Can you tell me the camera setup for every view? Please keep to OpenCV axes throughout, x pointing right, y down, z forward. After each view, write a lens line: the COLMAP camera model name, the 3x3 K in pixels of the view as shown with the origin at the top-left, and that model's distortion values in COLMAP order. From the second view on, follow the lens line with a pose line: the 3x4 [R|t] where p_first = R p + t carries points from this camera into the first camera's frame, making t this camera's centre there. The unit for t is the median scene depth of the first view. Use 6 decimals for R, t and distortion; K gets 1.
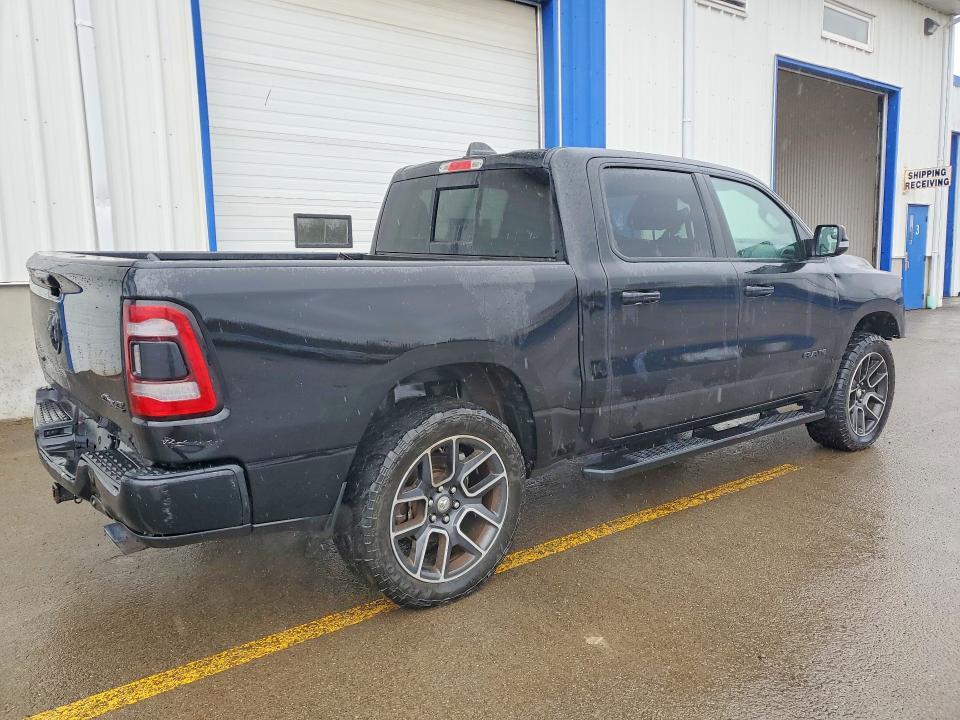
lens RADIAL K [[724.9, 0, 492.2], [0, 724.9, 363.4], [0, 0, 1]] dist [0.043546, 0.002722]
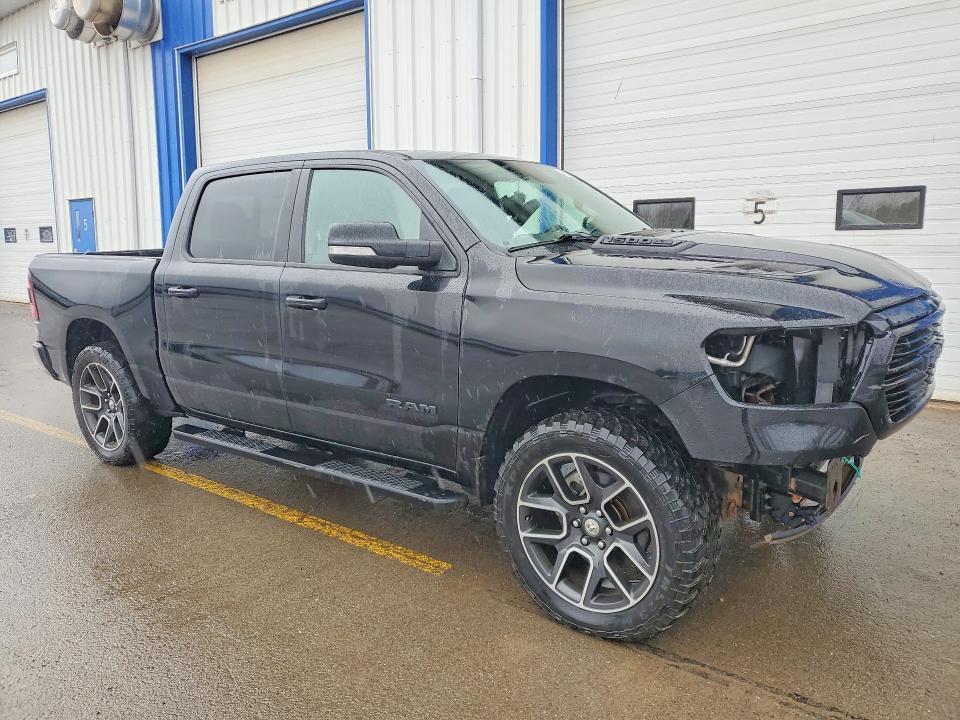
lens RADIAL K [[806.6, 0, 500.4], [0, 806.6, 357.5], [0, 0, 1]] dist [0.013960, 0.012526]
pose [[0.198485, 0.151907, -0.968260, 0.998154], [-0.135540, 0.982678, 0.126385, -0.139723], [0.970687, 0.106152, 0.215636, 0.768679]]
